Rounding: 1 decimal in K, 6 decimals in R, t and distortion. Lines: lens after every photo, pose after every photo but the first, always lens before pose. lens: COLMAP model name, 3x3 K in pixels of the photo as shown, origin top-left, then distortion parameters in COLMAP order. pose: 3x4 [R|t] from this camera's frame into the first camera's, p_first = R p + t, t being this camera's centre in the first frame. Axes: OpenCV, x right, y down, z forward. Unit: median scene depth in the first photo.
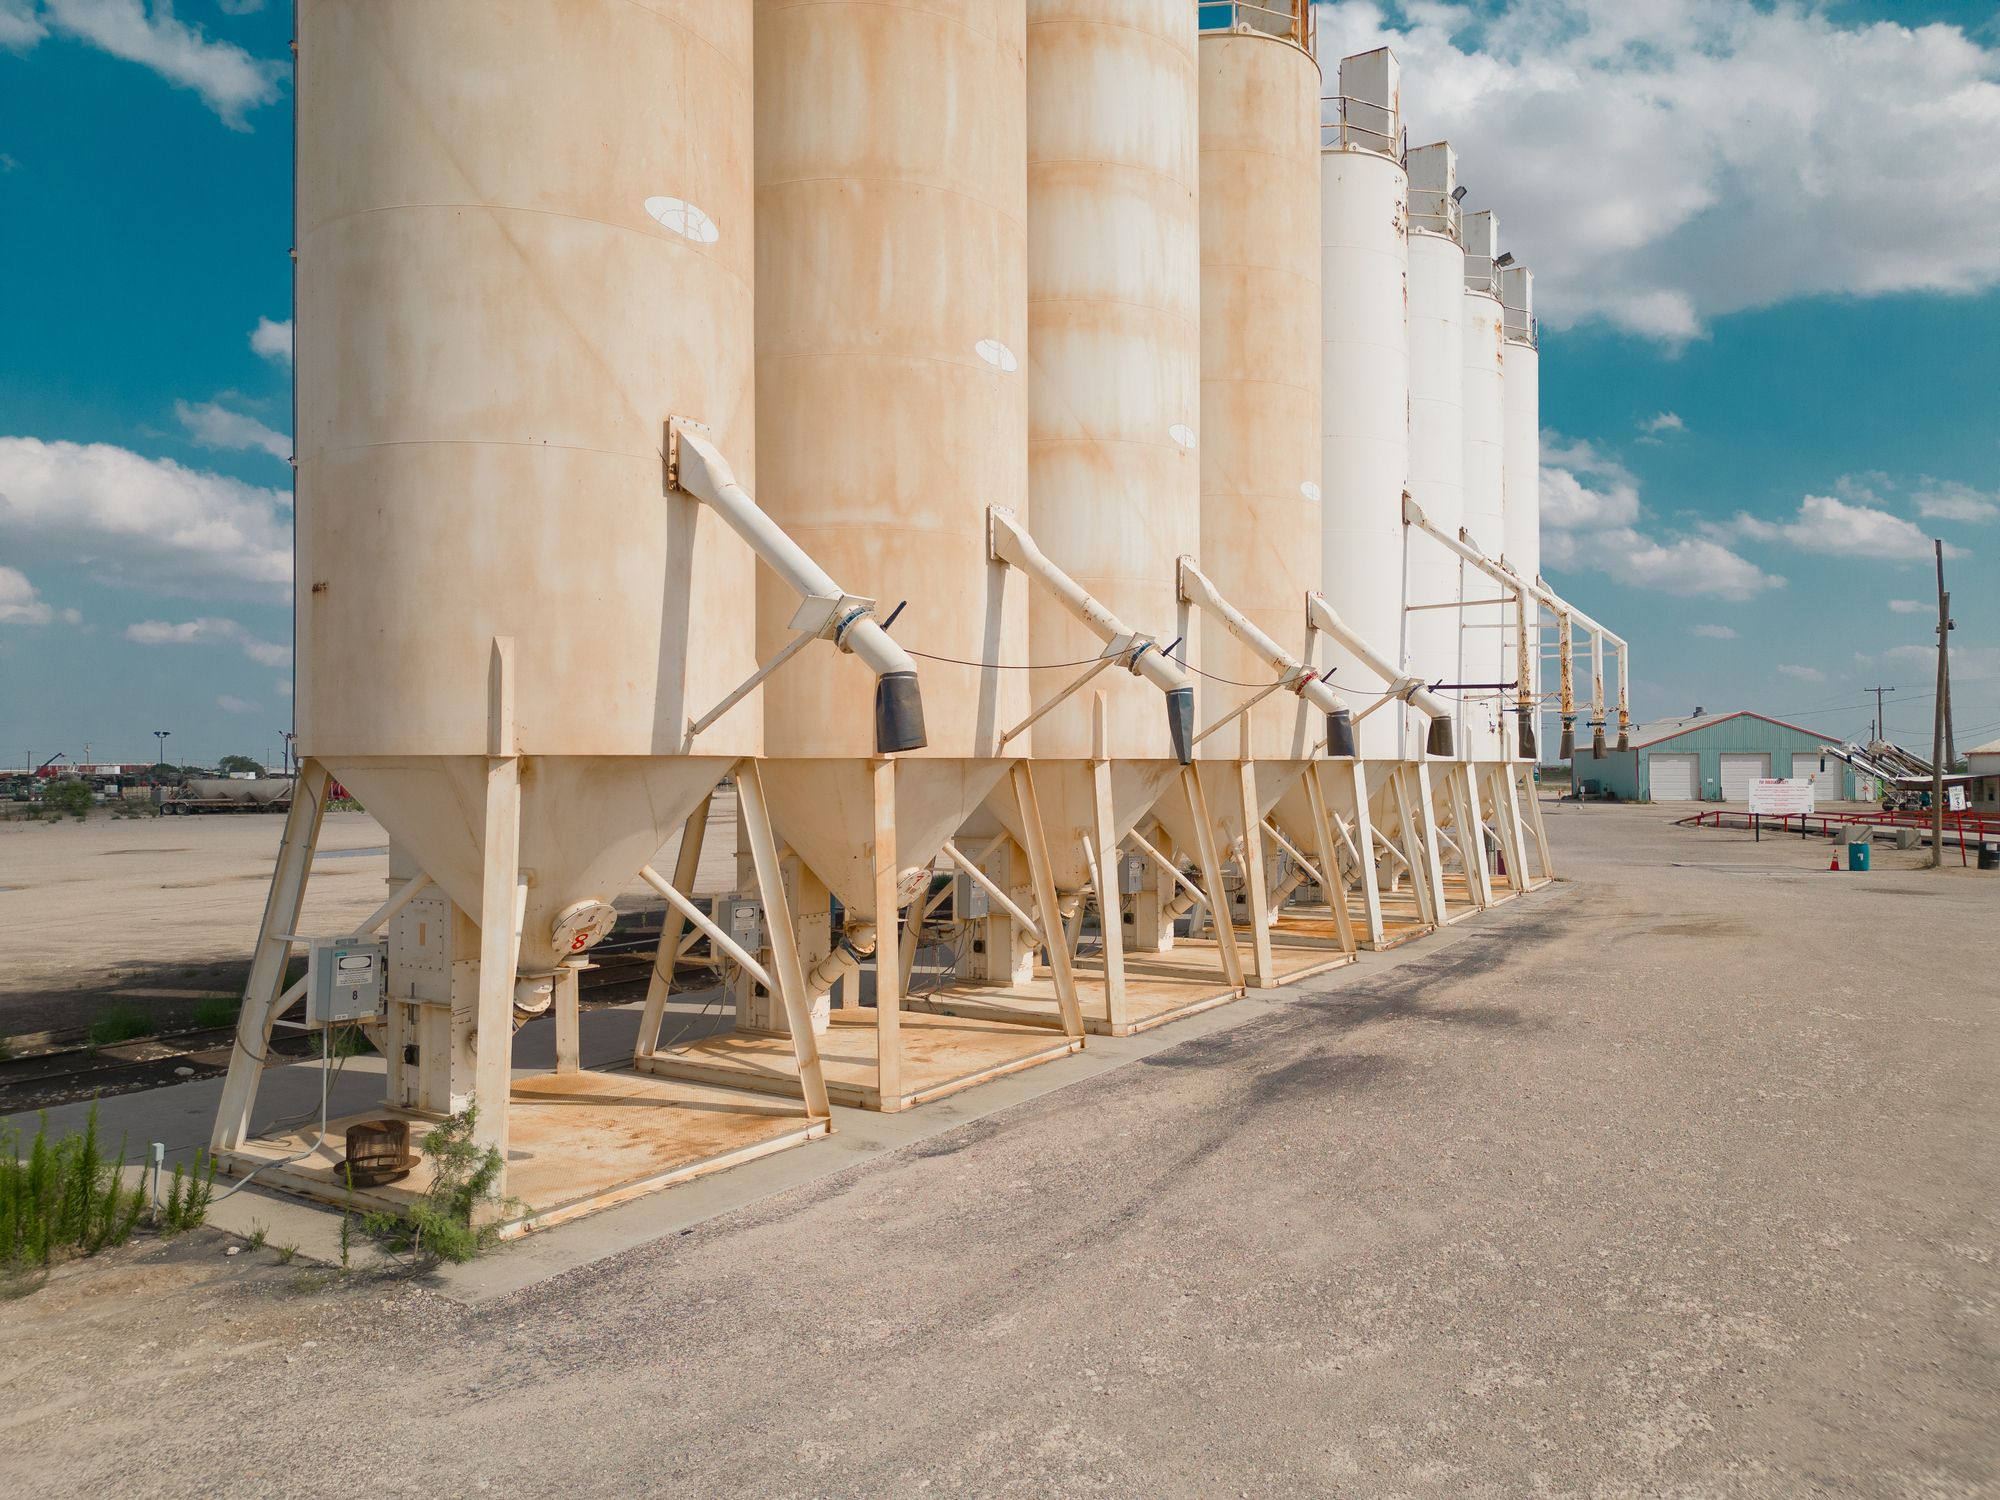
lens RADIAL K [[1396.7, 0, 1000.0], [0, 1396.7, 750.0], [0, 0, 1]] dist [0.100065, -0.137341]
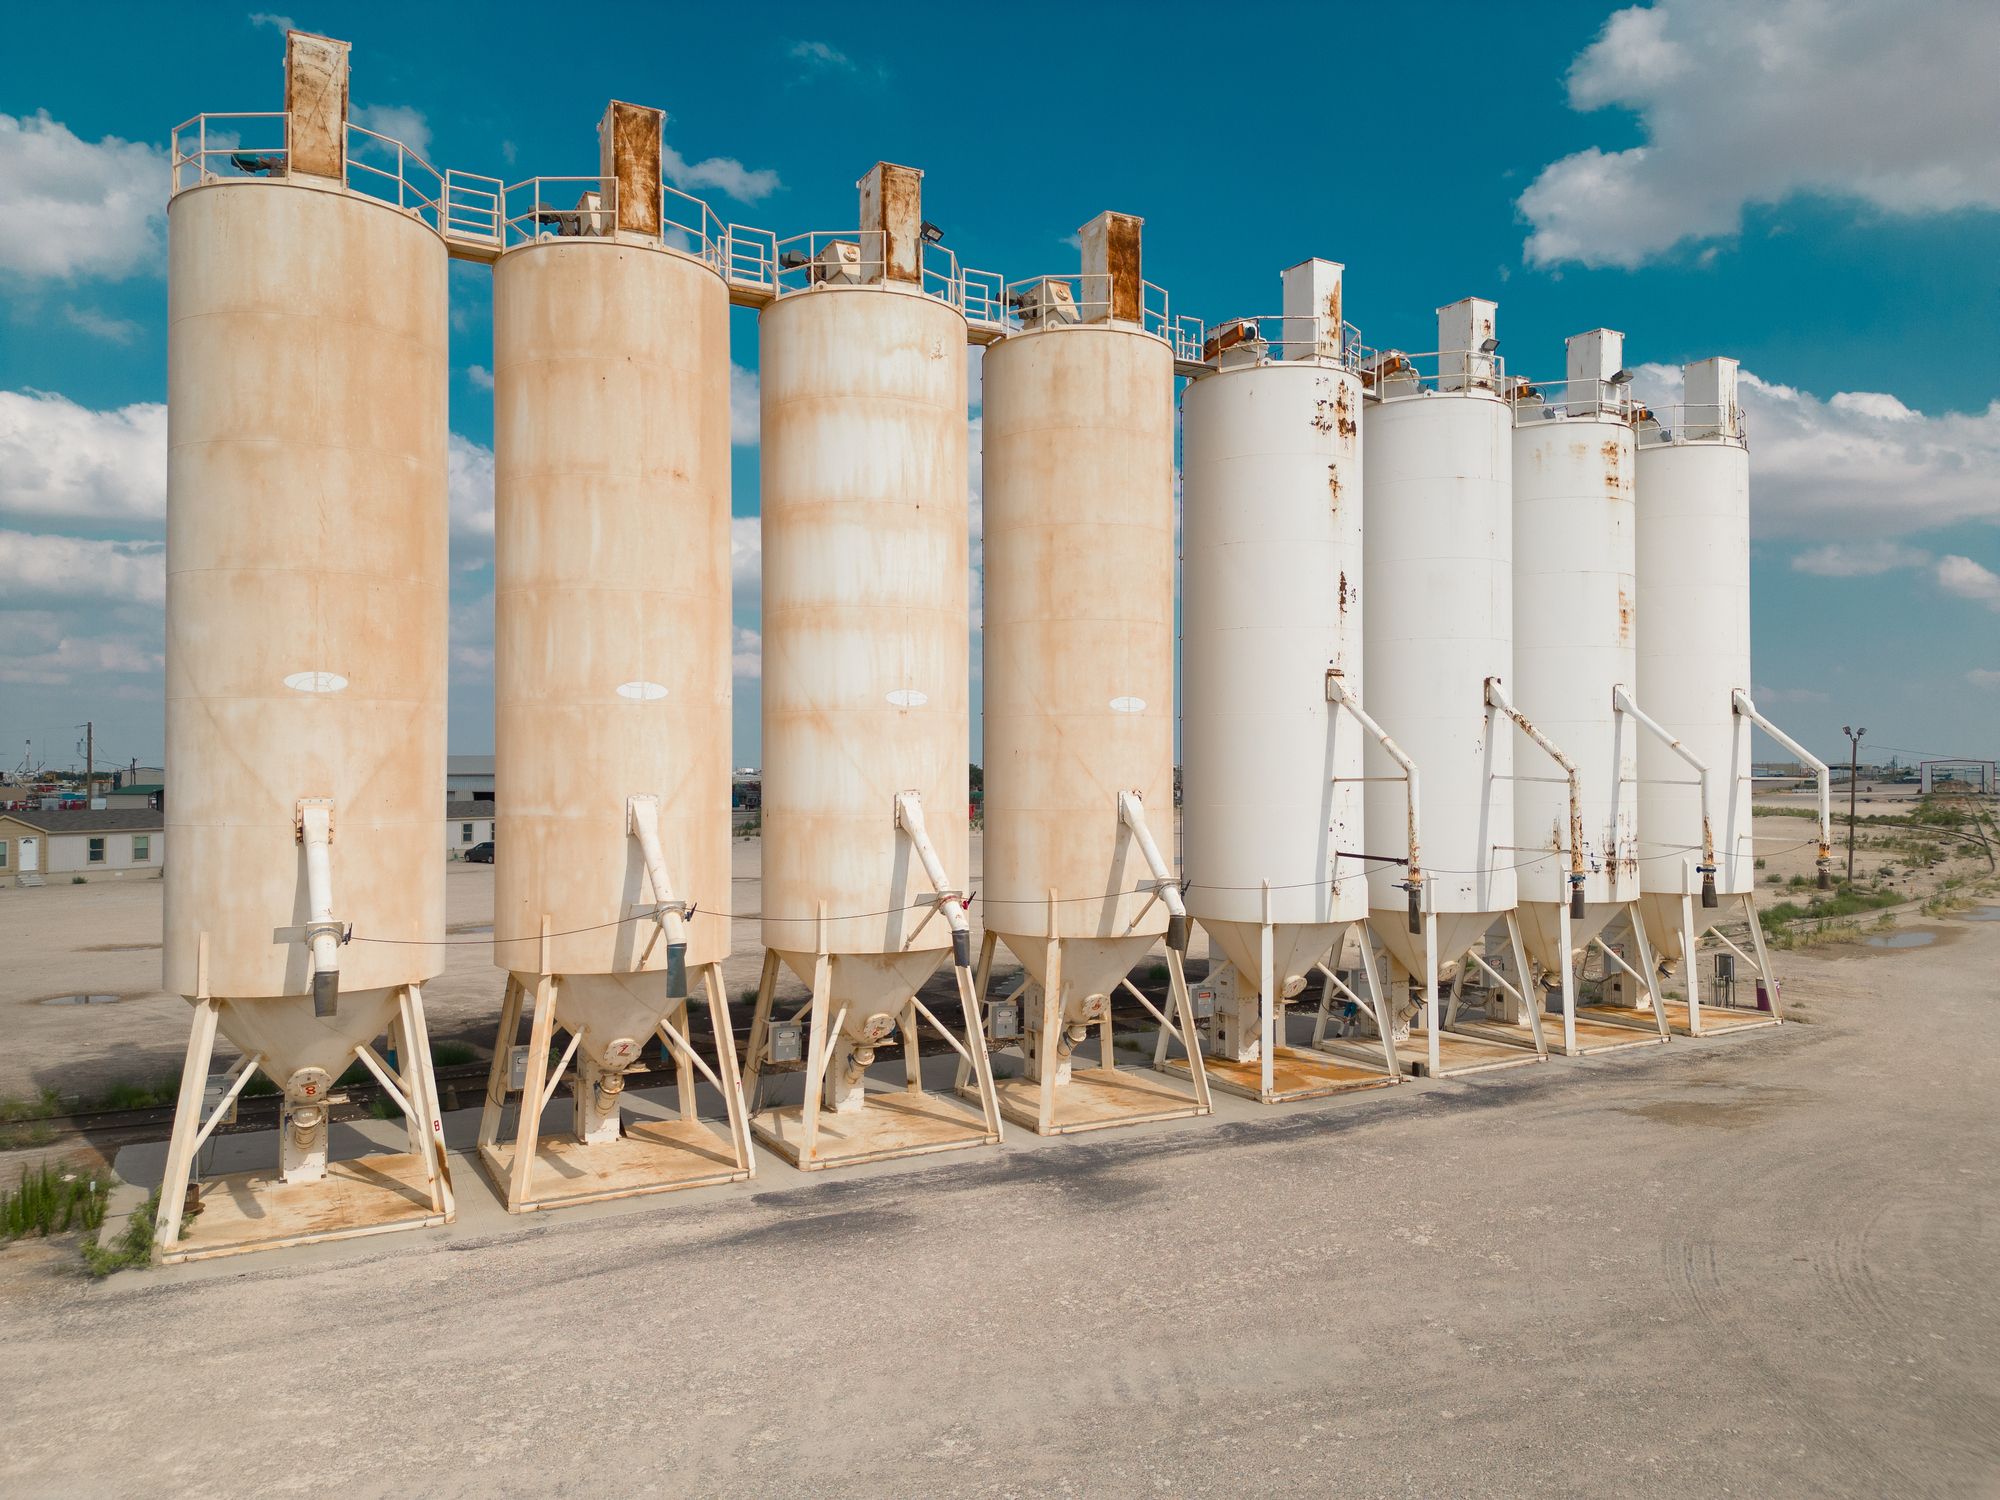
lens RADIAL K [[1404.1, 0, 1000.0], [0, 1404.1, 750.0], [0, 0, 1]] dist [0.065876, -0.054523]
pose [[0.882498, -0.001774, -0.470312, 1.280775], [0.002445, 0.999997, 0.000815, -0.281865], [0.470309, -0.001868, 0.882500, -0.129347]]
